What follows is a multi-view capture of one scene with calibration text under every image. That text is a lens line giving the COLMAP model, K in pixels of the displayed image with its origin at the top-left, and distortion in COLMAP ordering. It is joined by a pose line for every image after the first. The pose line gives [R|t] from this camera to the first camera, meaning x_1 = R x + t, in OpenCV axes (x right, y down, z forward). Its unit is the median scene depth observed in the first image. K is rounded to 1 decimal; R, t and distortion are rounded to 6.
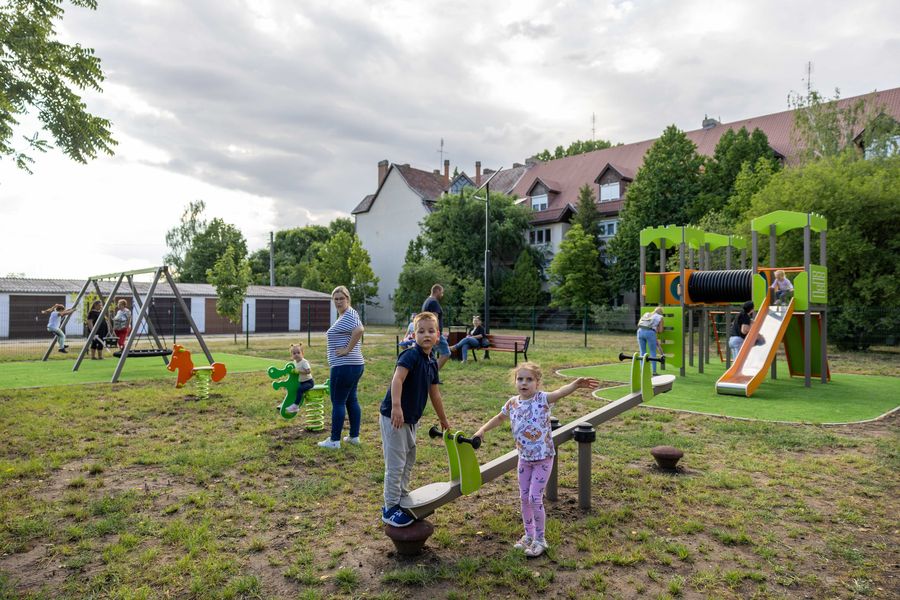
lens RADIAL K [[619.7, 0, 450.0], [0, 619.7, 300.0], [0, 0, 1]] dist [0.003607, 0.002017]
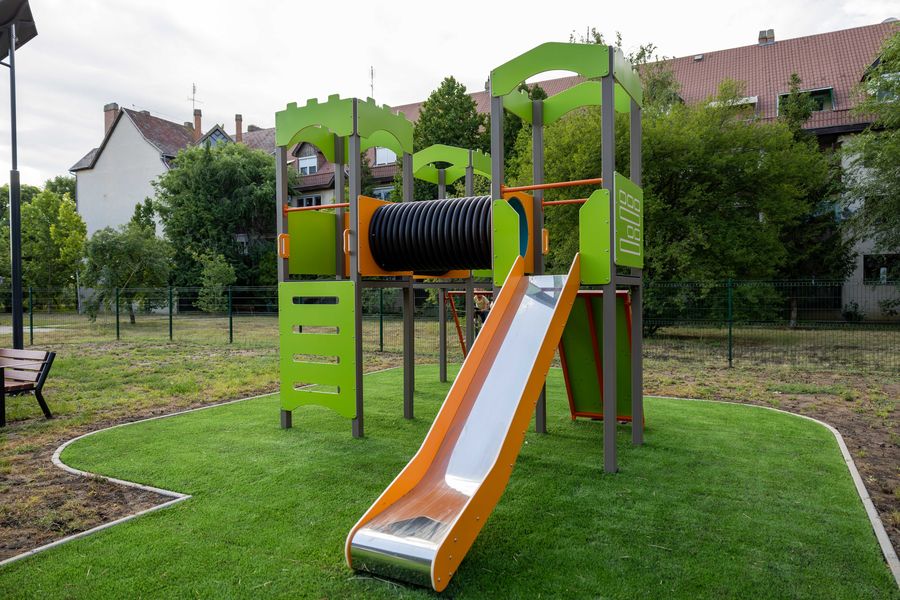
lens RADIAL K [[608.2, 0, 450.0], [0, 608.2, 300.0], [0, 0, 1]] dist [0.074821, 0.000263]
pose [[0.953447, -0.017587, 0.301048, 0.078686], [0.008343, 0.999454, 0.031967, 0.003003], [-0.301446, -0.027967, 0.953073, 0.144055]]
